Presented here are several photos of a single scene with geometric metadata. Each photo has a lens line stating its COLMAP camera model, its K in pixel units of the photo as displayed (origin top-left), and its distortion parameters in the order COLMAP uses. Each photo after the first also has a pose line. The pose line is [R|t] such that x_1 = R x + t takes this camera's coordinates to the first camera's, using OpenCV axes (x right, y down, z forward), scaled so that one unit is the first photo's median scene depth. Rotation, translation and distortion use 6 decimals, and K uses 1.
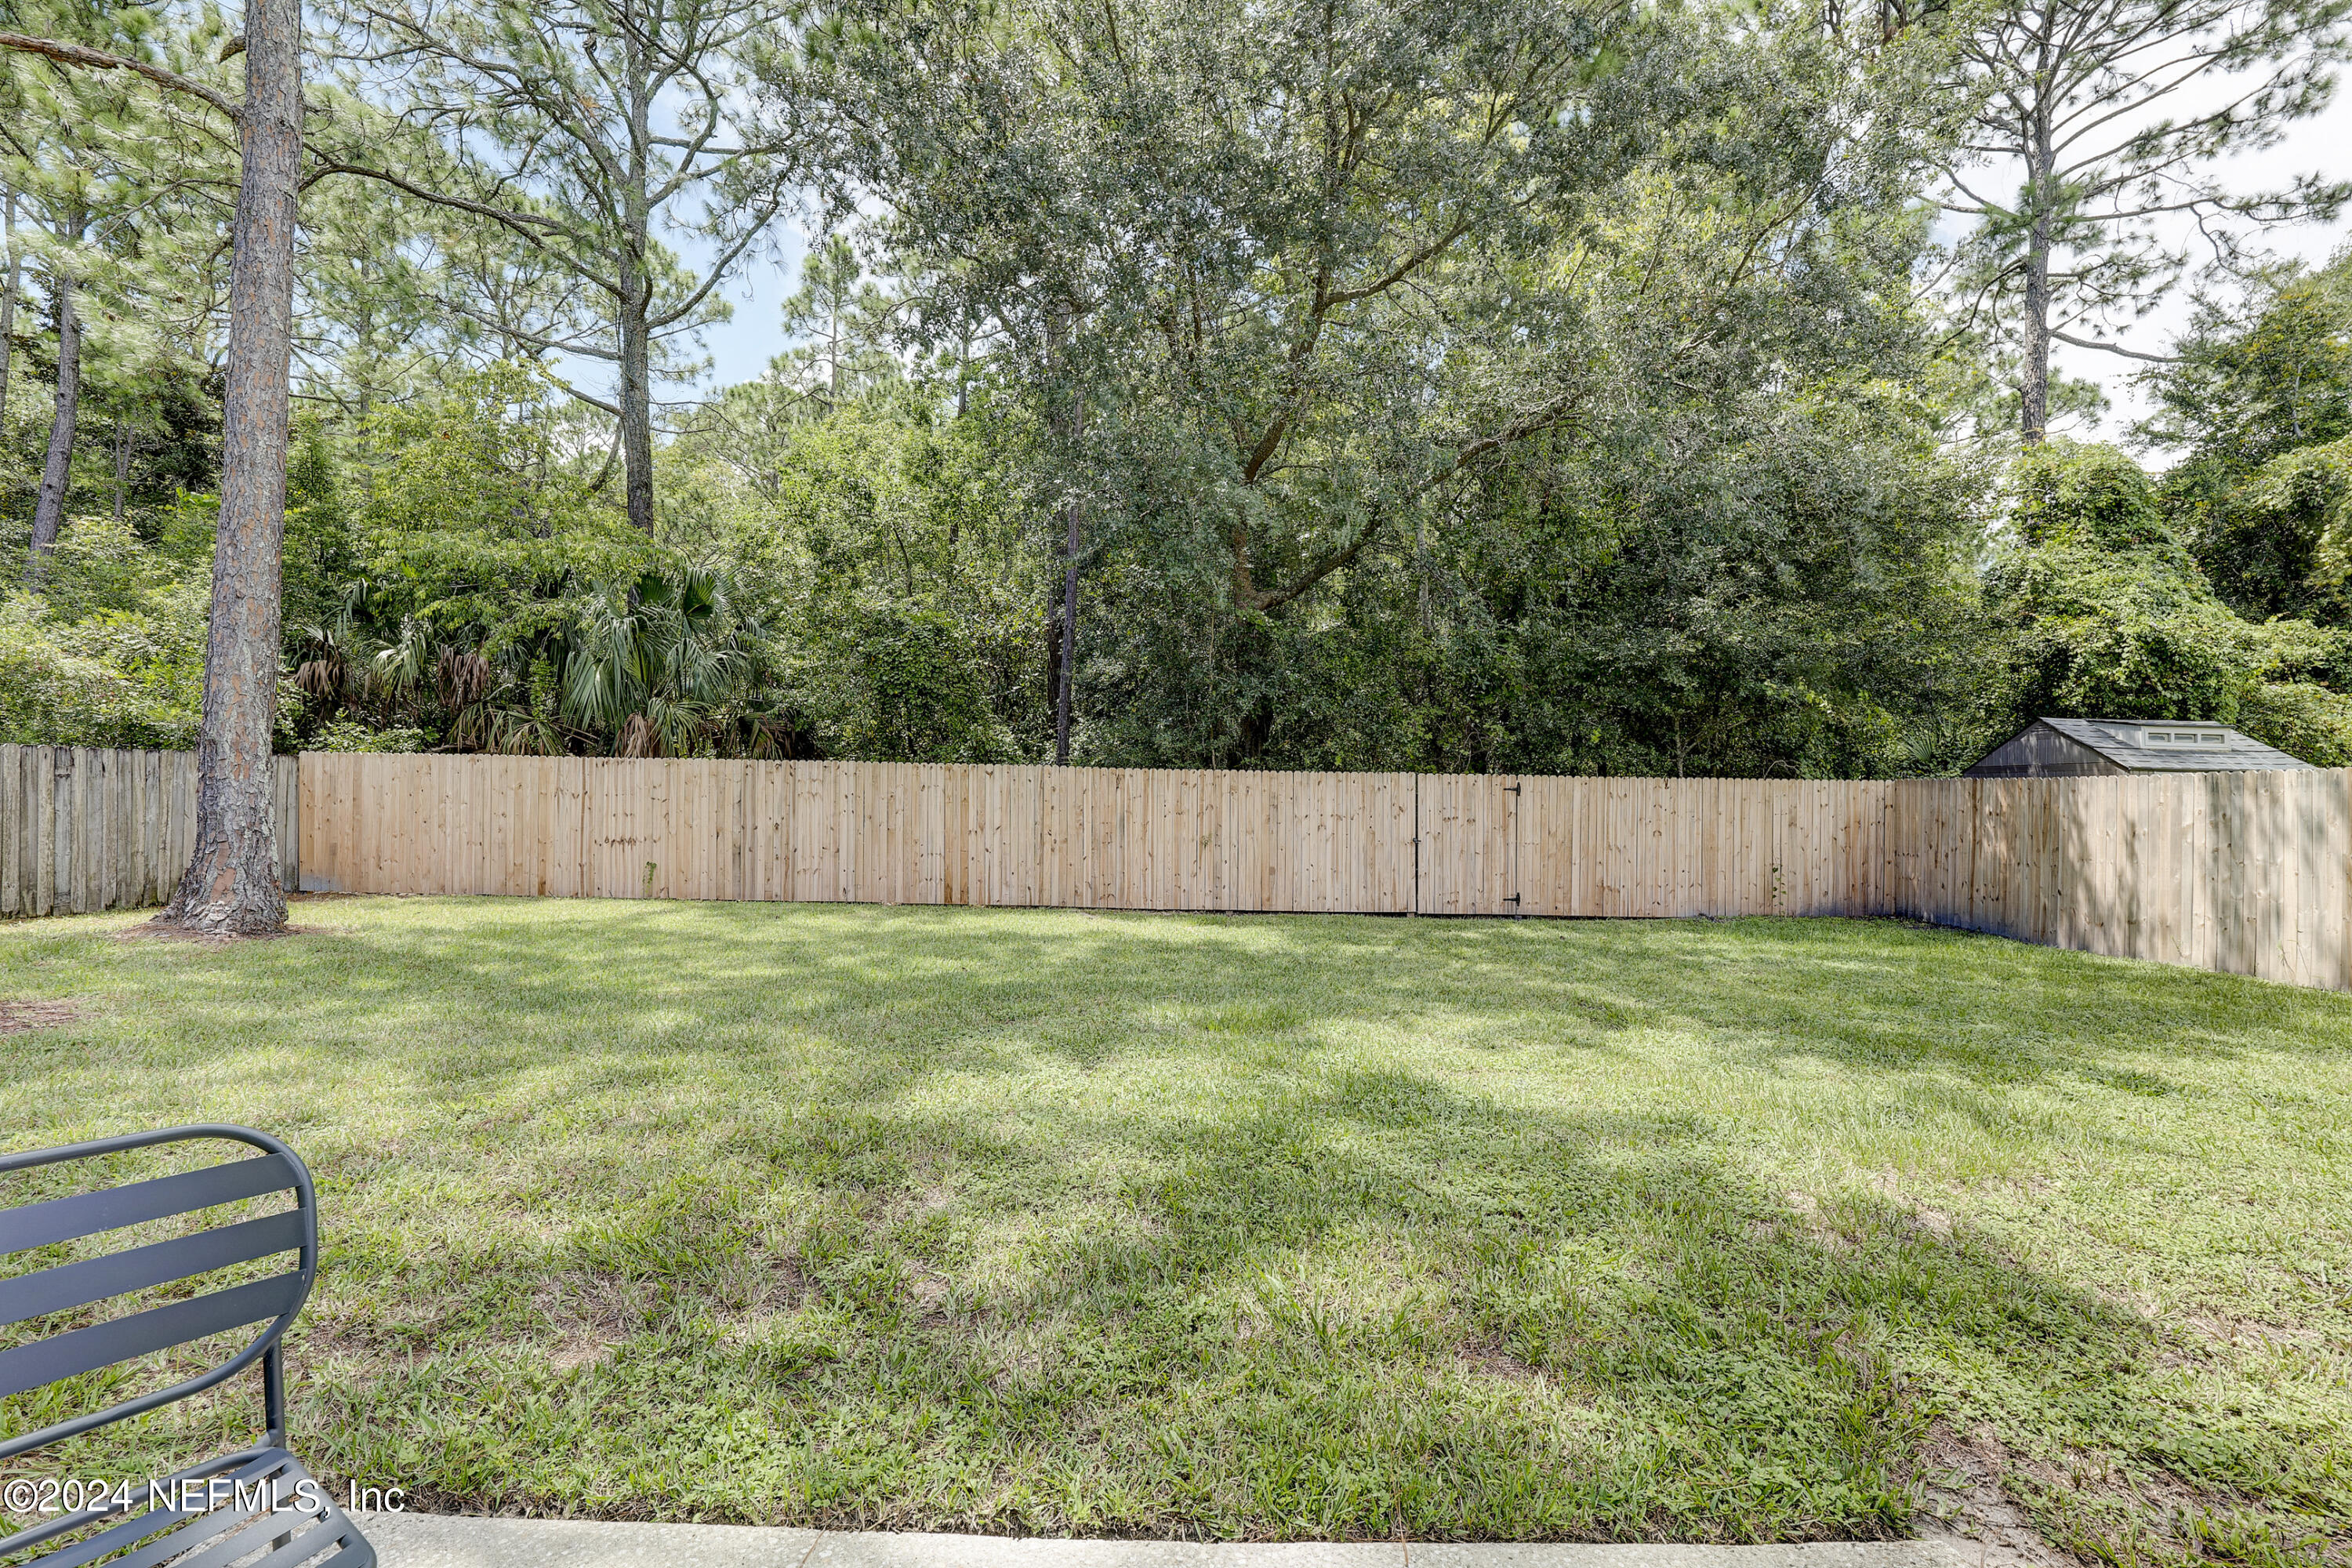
lens RADIAL K [[966.7, 0, 1178.1], [0, 966.7, 774.5], [0, 0, 1]] dist [-0.001876, -0.000479]
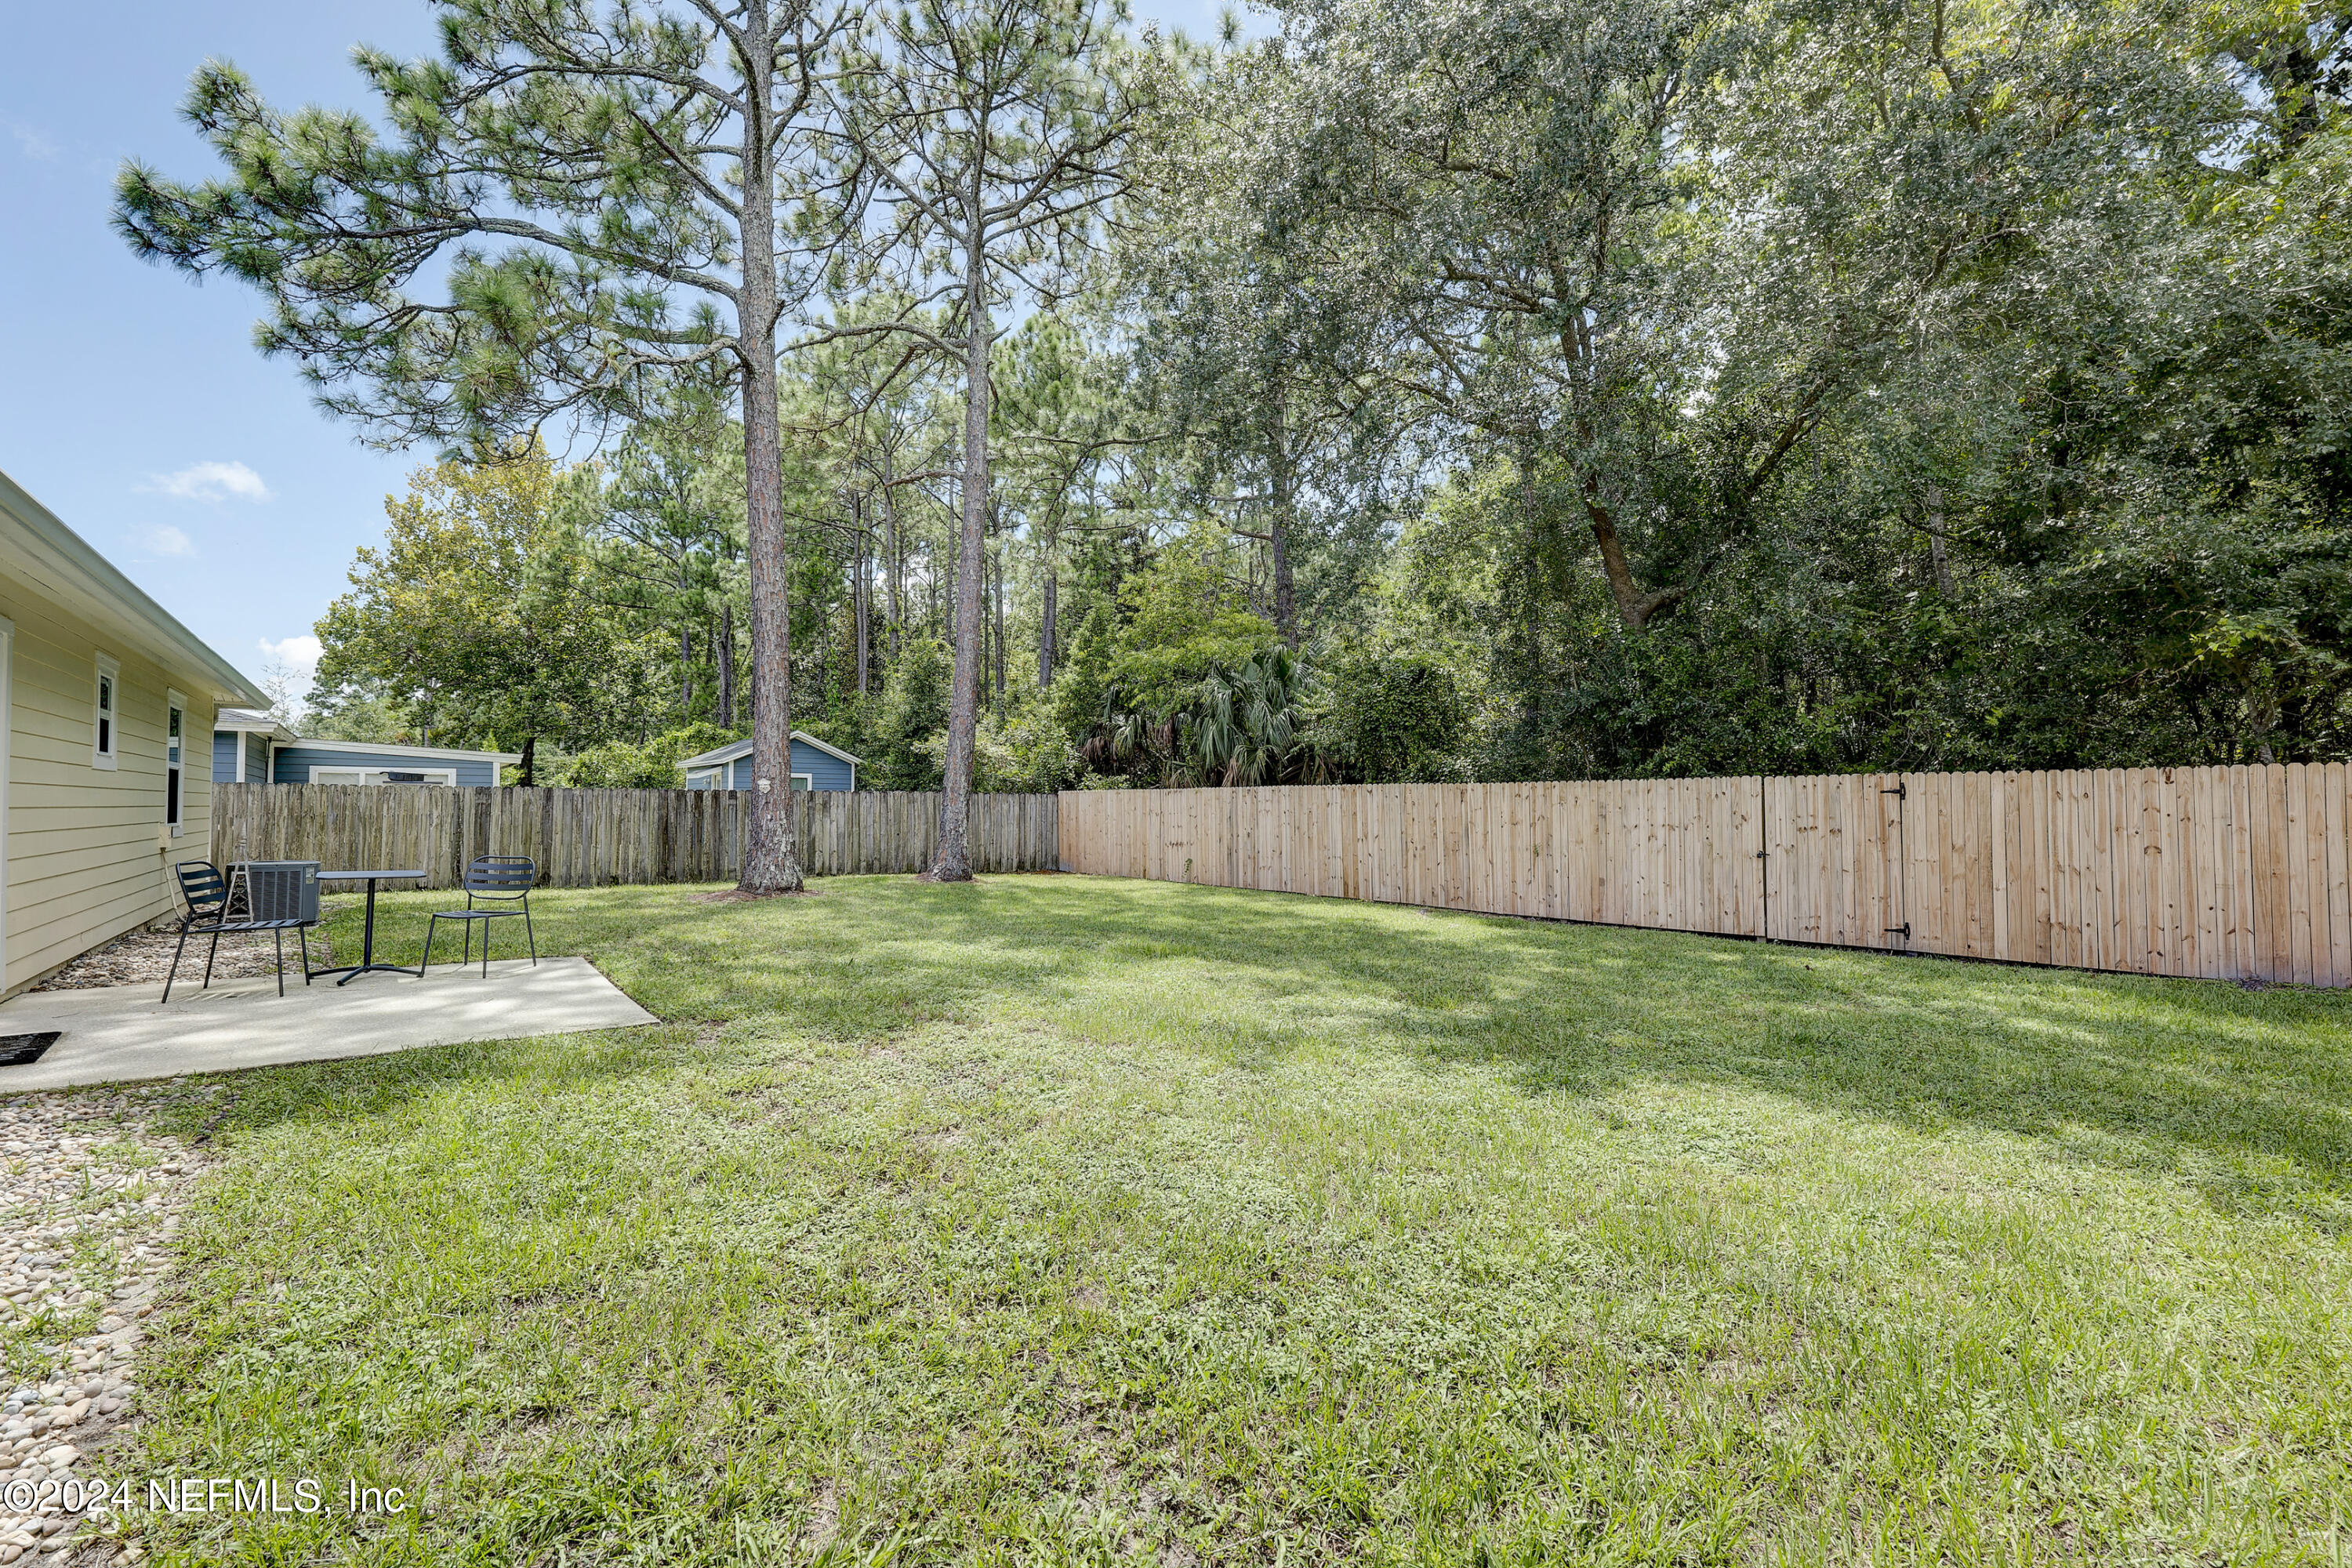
lens RADIAL K [[966.7, 0, 1178.1], [0, 966.7, 774.5], [0, 0, 1]] dist [-0.001876, -0.000479]
pose [[0.634026, -0.044950, -0.772005, 0.586955], [0.026221, 0.998985, -0.036631, 0.015216], [0.772867, 0.002982, 0.634561, 0.043496]]
